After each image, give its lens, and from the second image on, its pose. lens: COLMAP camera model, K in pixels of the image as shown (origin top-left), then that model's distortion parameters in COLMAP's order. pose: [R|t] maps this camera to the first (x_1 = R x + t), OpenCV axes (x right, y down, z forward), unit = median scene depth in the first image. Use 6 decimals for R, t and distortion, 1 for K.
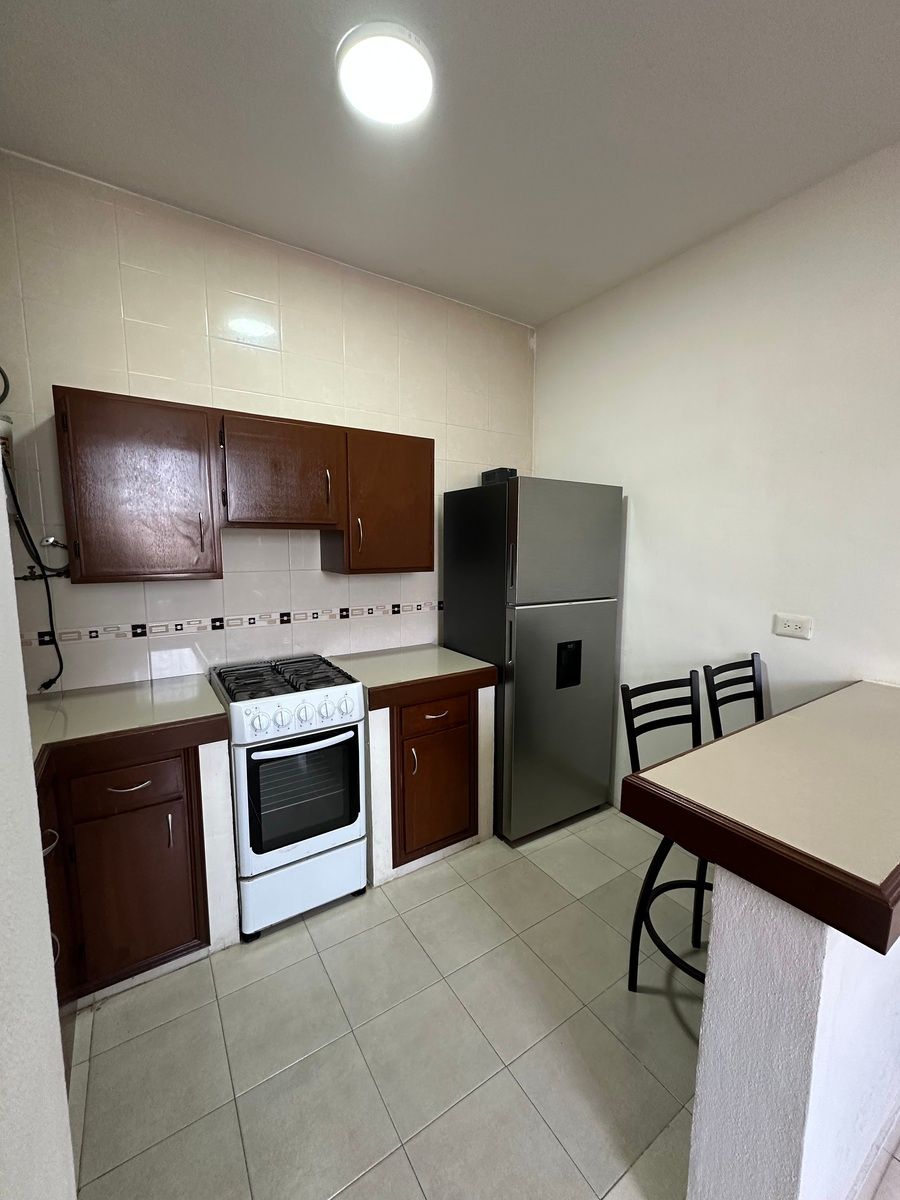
lens RADIAL K [[480.9, 0, 448.3], [0, 480.9, 597.4], [0, 0, 1]] dist [0.000151, 0.000218]
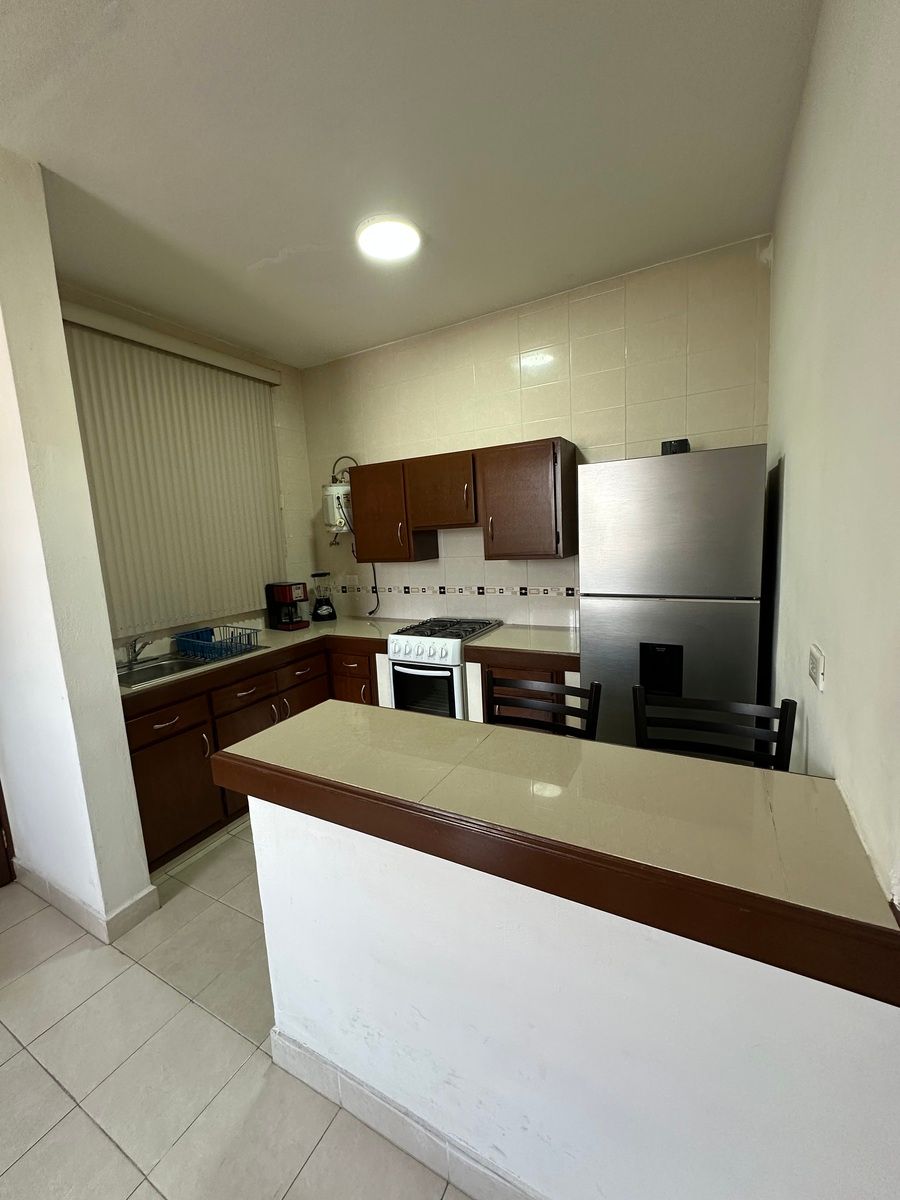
lens RADIAL K [[480.9, 0, 444.8], [0, 480.9, 600.4], [0, 0, 1]] dist [0.000151, 0.000218]
pose [[0.465591, 0.104729, -0.878781, 1.016201], [-0.036106, 0.994395, 0.099377, -0.077337], [0.884263, -0.014540, 0.466763, 0.303841]]
